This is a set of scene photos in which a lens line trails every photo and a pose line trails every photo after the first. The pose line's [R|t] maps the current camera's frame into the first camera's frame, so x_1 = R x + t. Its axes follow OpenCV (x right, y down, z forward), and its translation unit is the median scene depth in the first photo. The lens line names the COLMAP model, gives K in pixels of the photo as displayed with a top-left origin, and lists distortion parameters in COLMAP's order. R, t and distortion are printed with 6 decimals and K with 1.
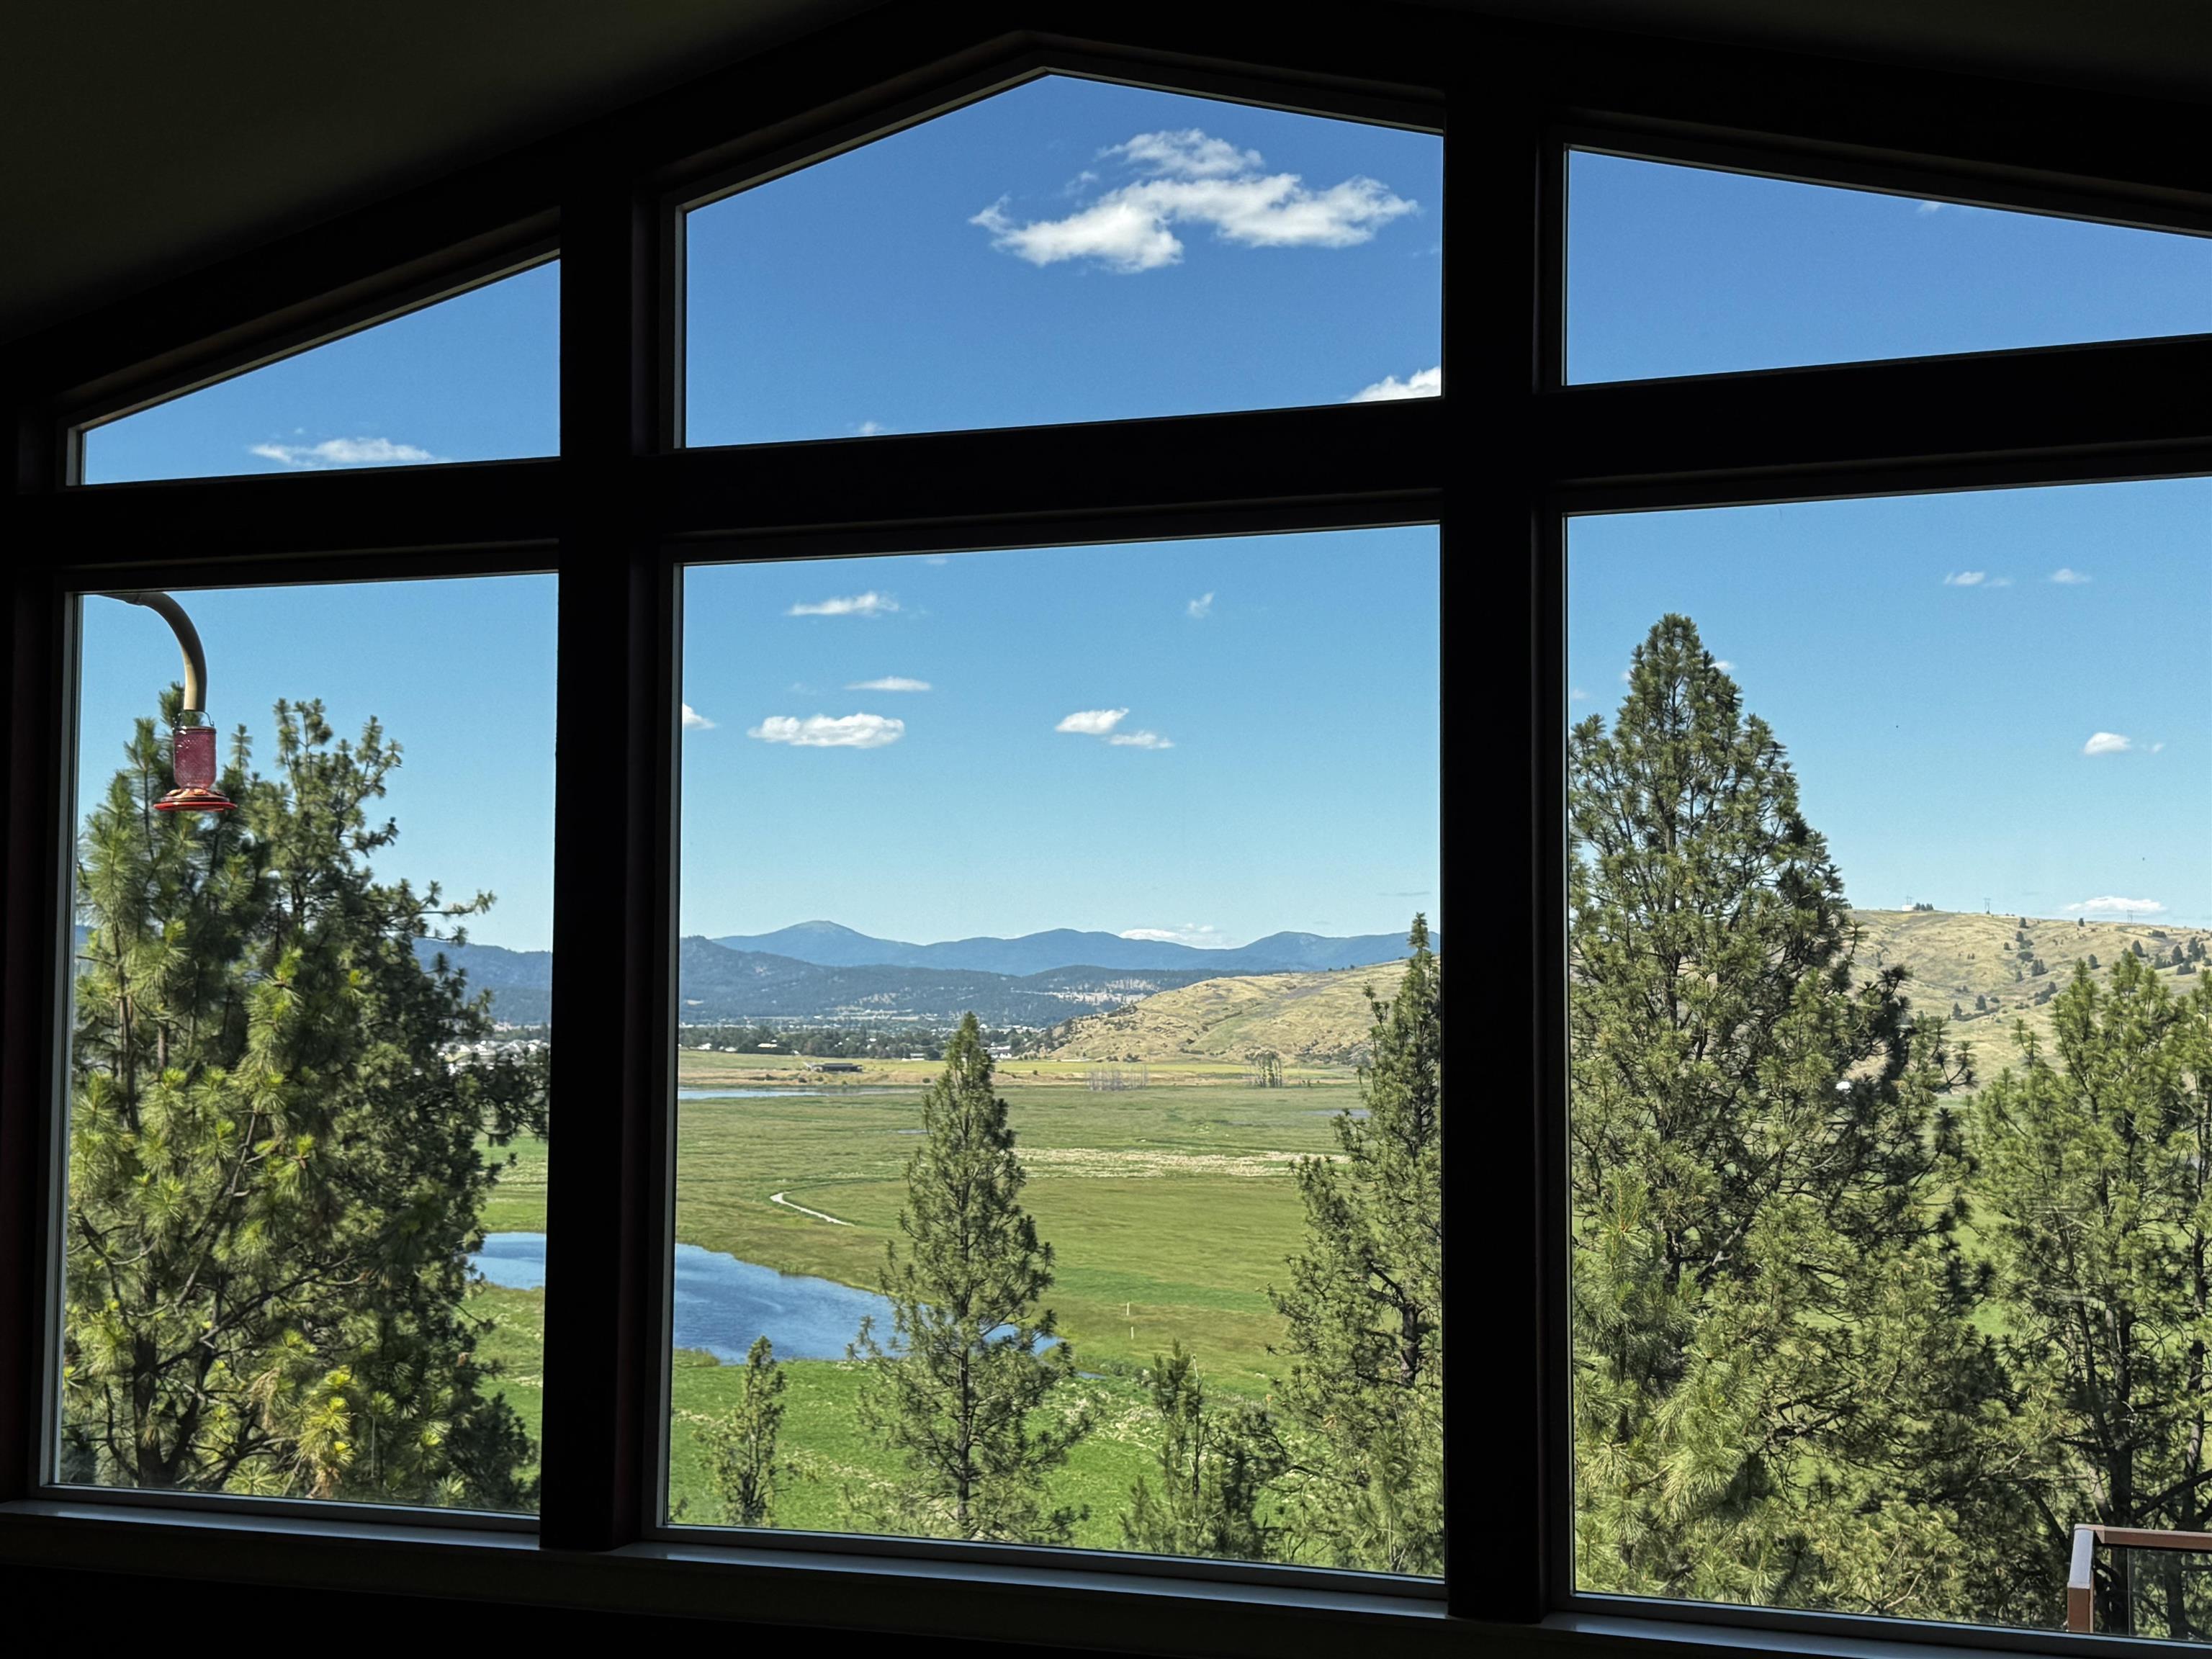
lens RADIAL K [[2845.6, 0, 1103.9], [0, 2845.6, 877.0], [0, 0, 1]] dist [0.259149, -0.757047]
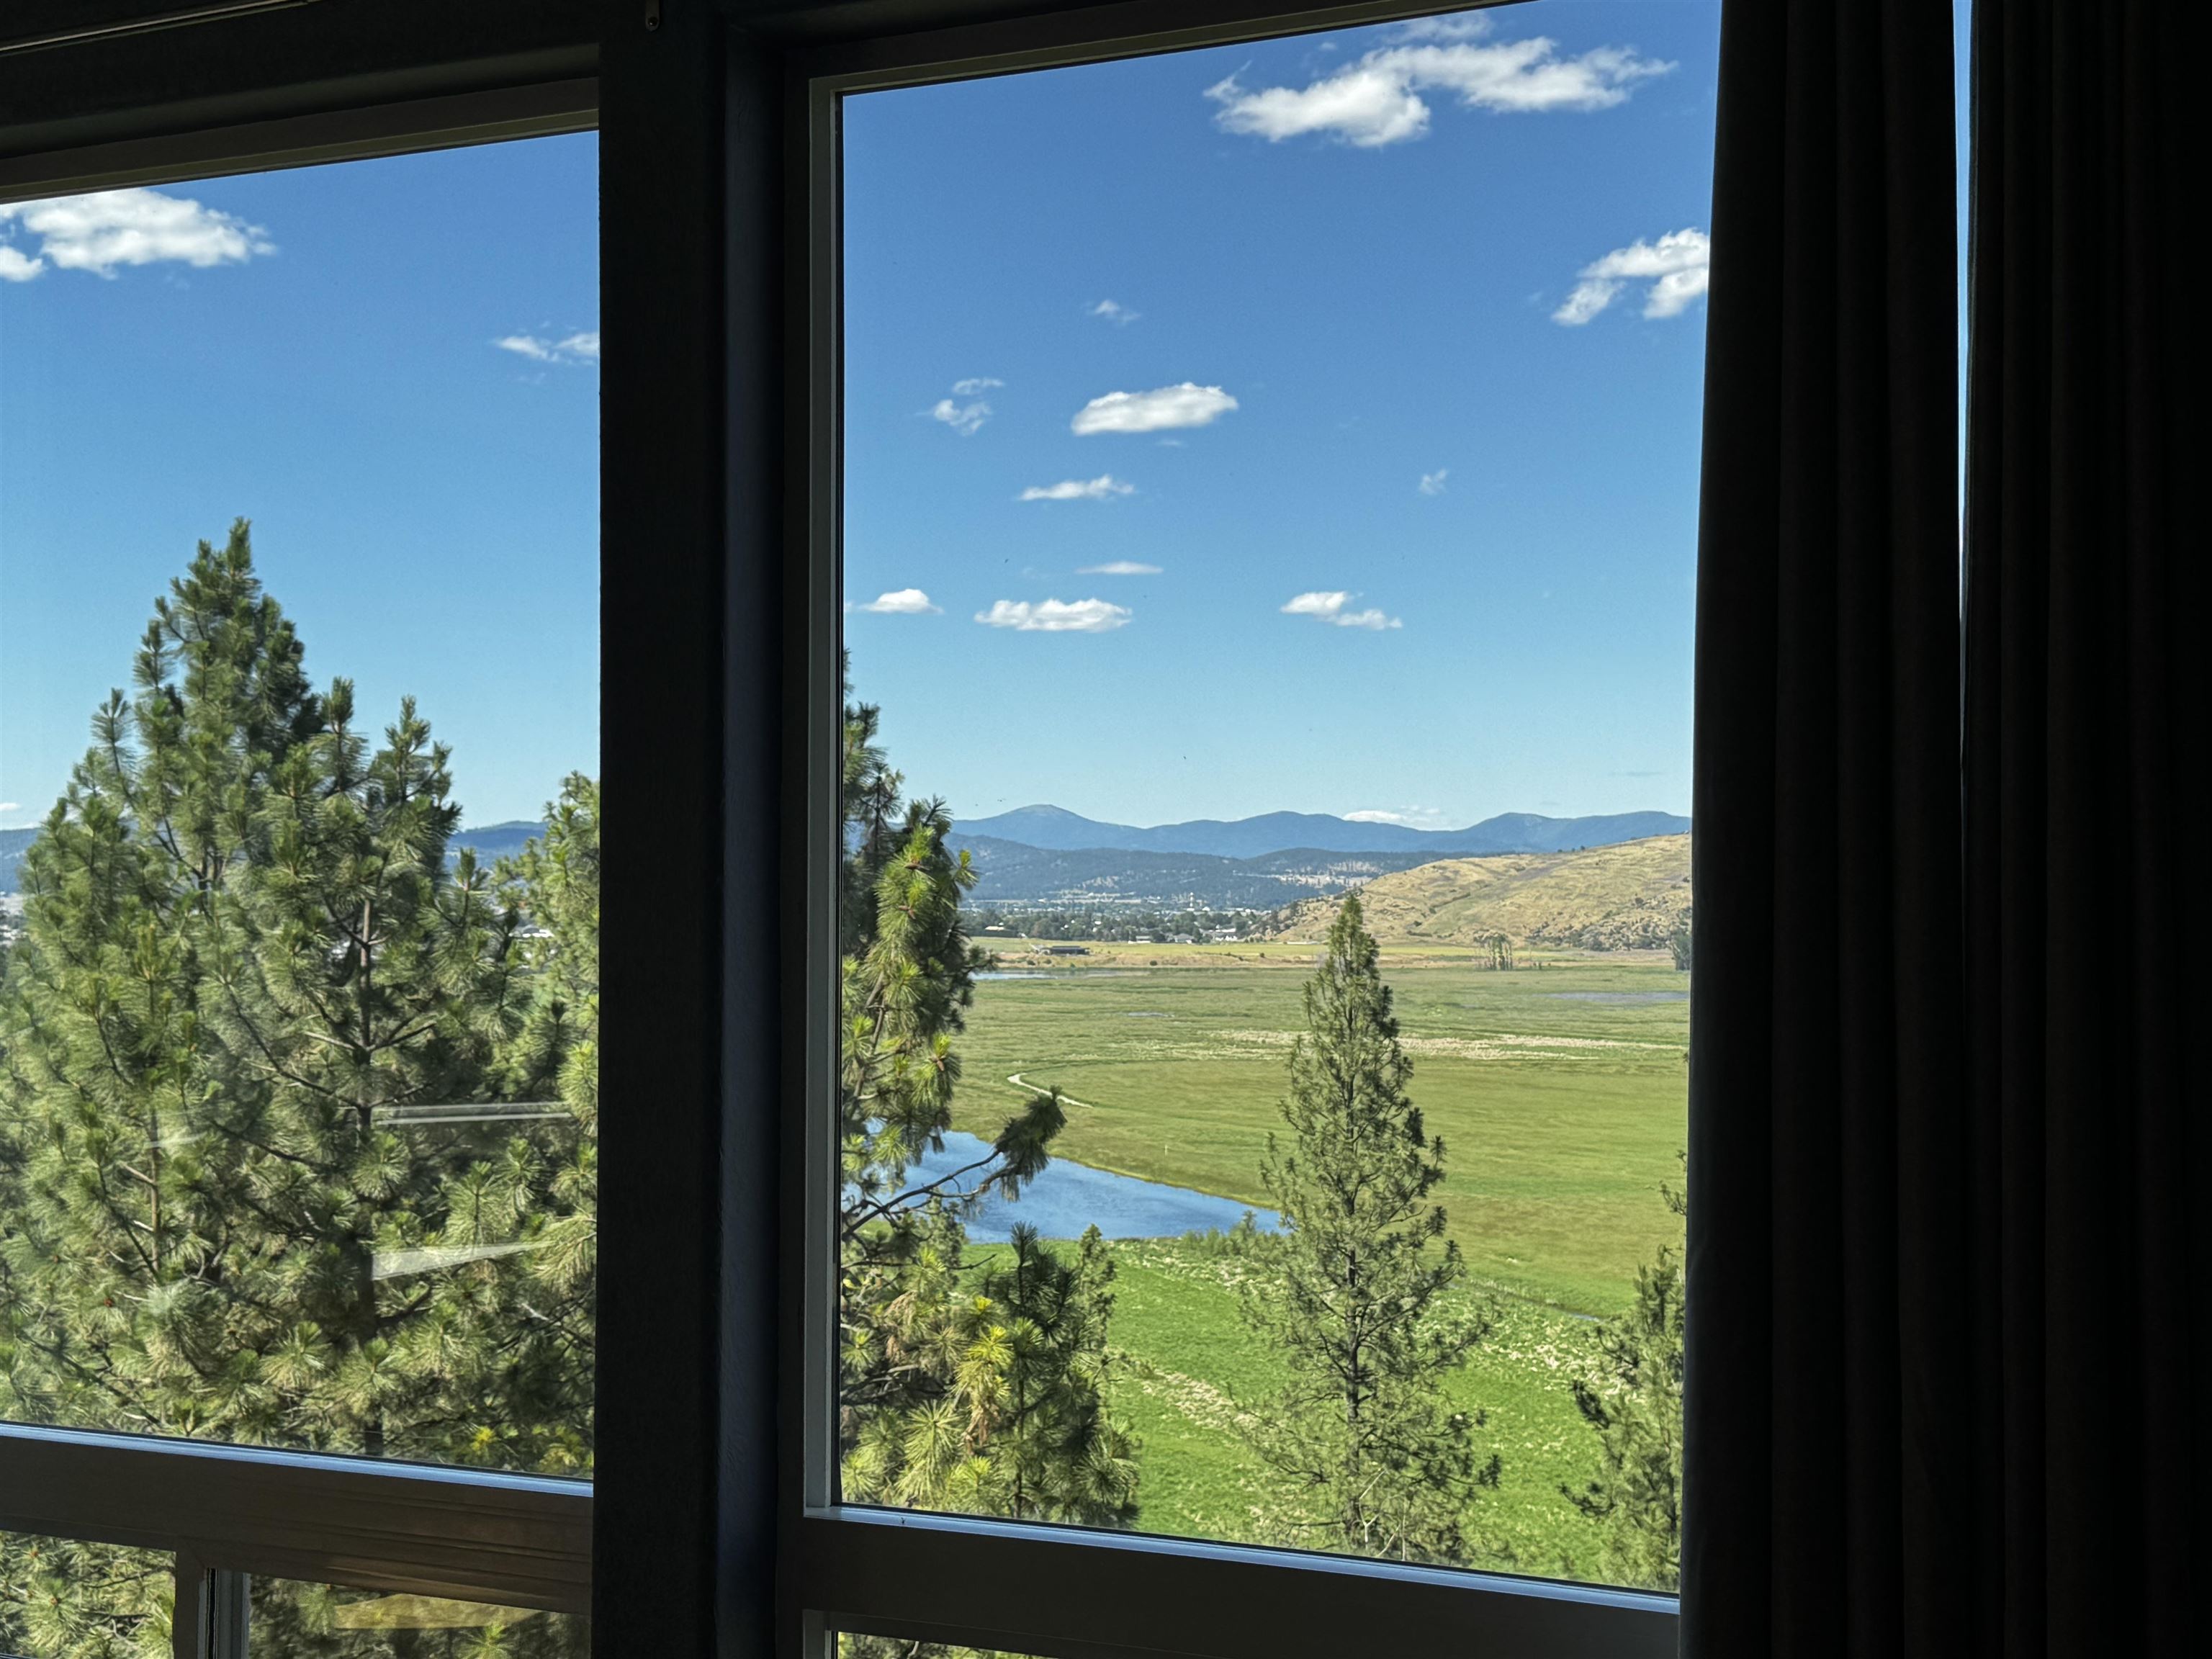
lens RADIAL K [[2846.8, 0, 1106.0], [0, 2846.8, 829.5], [0, 0, 1]] dist [0.230557, -0.811513]
pose [[0.996990, -0.005235, -0.077351, -0.129164], [0.007122, 0.999683, 0.024147, 0.004143], [0.077201, -0.024625, 0.996711, 0.099919]]
